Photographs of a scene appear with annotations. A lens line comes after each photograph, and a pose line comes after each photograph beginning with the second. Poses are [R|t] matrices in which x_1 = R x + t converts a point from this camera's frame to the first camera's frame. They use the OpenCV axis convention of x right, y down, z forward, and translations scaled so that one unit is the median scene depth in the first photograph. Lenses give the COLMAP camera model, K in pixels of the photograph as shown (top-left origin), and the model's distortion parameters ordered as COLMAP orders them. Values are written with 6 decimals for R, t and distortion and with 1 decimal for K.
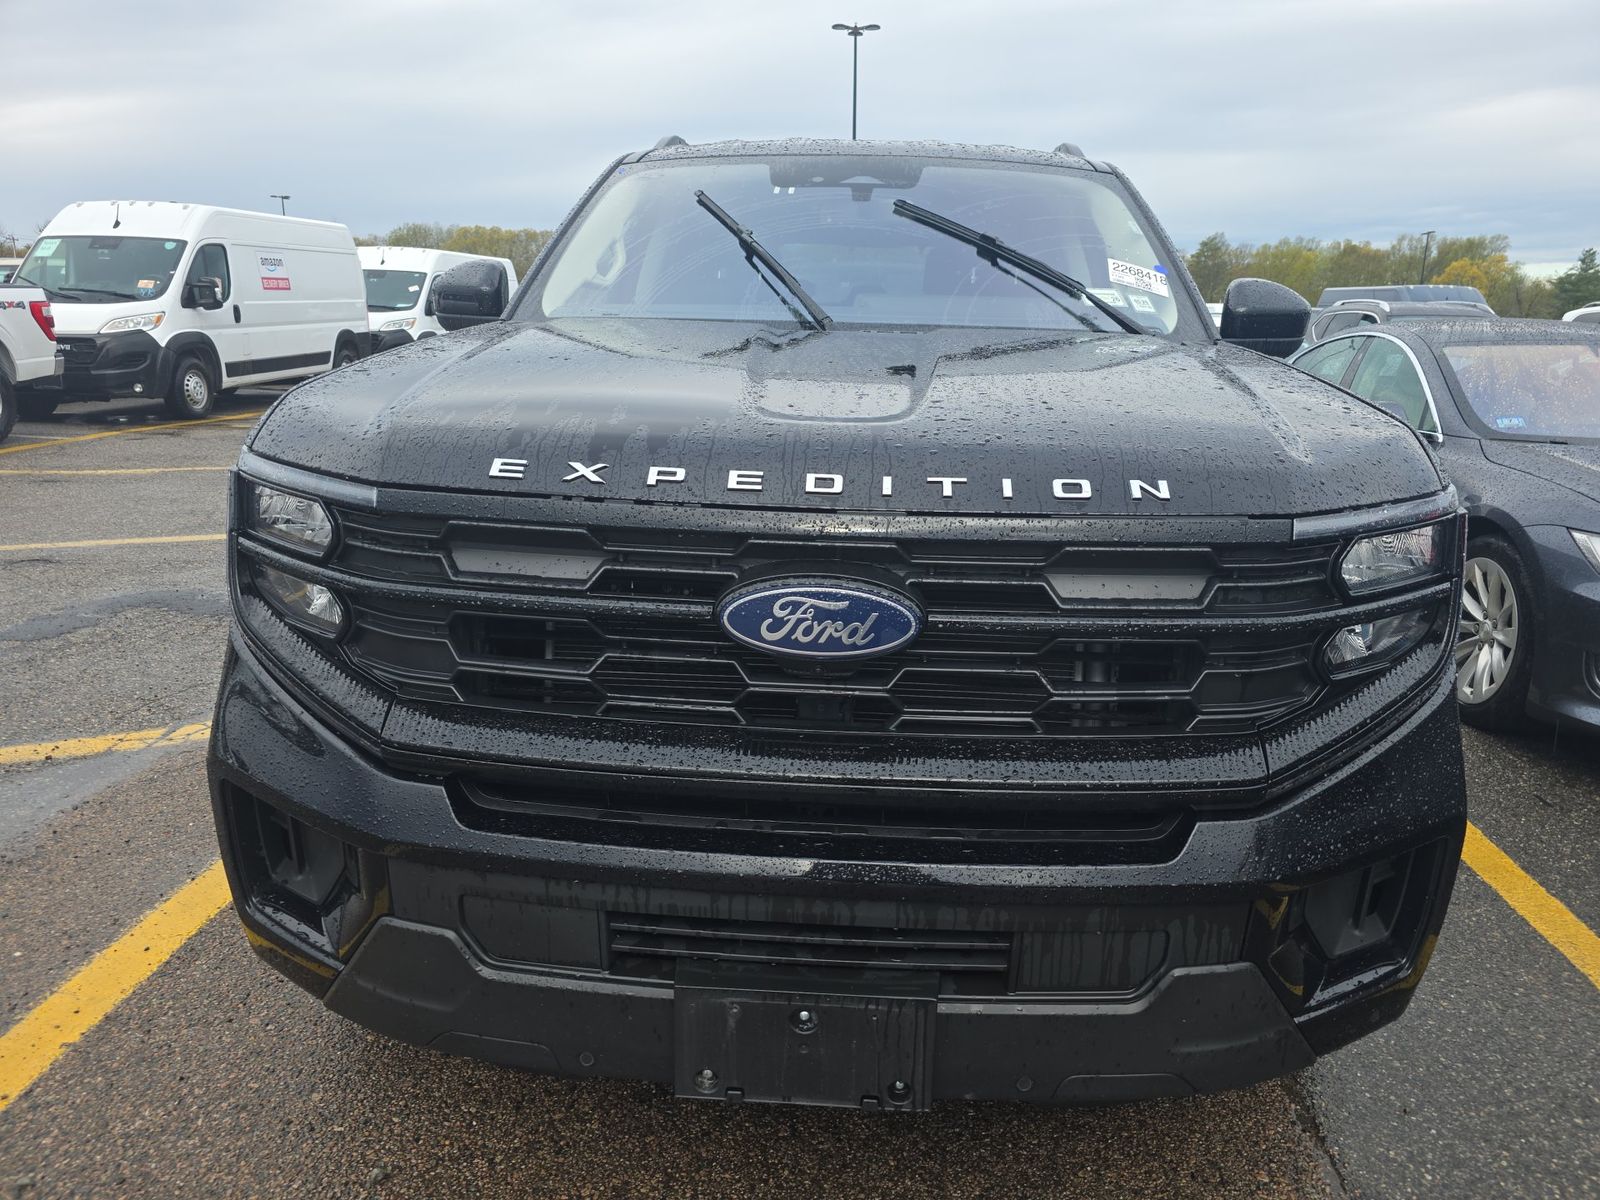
lens RADIAL K [[1164.9, 0, 806.0], [0, 1164.9, 600.0], [0, 0, 1]] dist [0.036013, -0.000673]
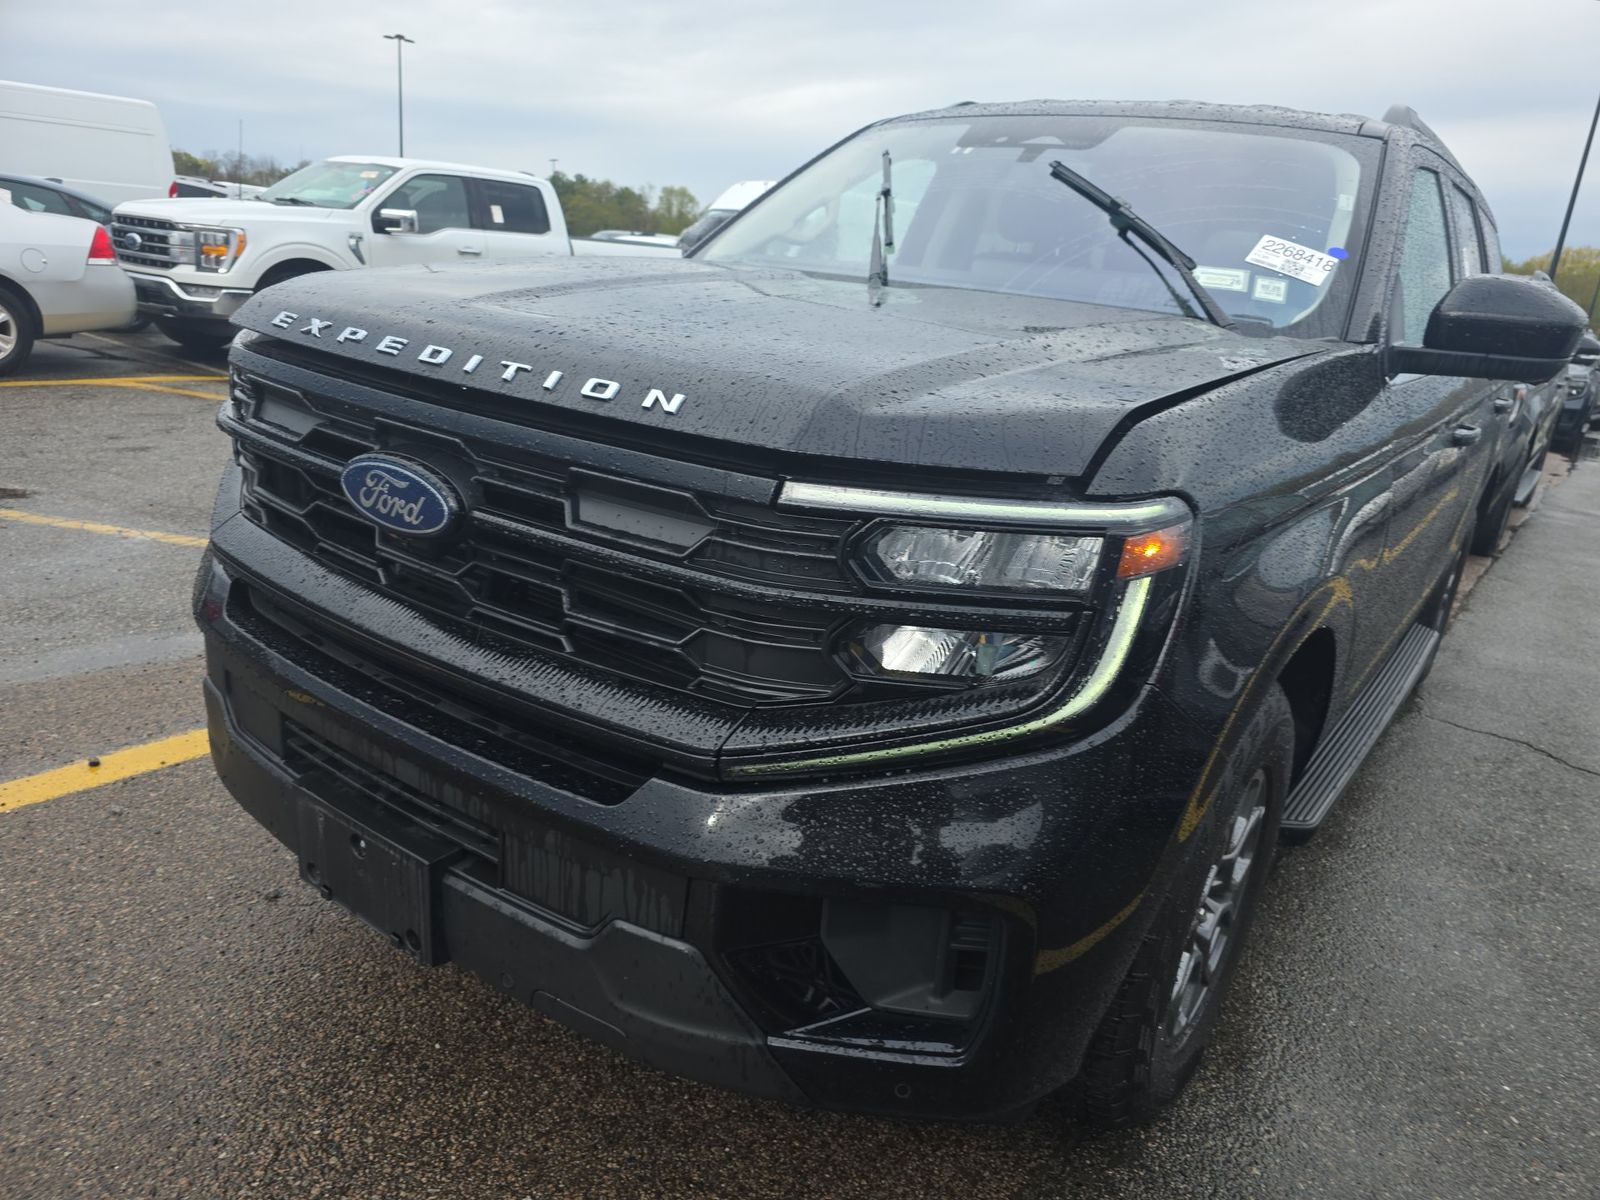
lens RADIAL K [[1164.9, 0, 806.0], [0, 1164.9, 600.0], [0, 0, 1]] dist [0.036013, -0.000673]
pose [[0.821302, 0.213962, -0.528851, 0.909298], [-0.212958, 0.974980, 0.063735, -0.039181], [0.529256, 0.060278, 0.846318, 0.250841]]
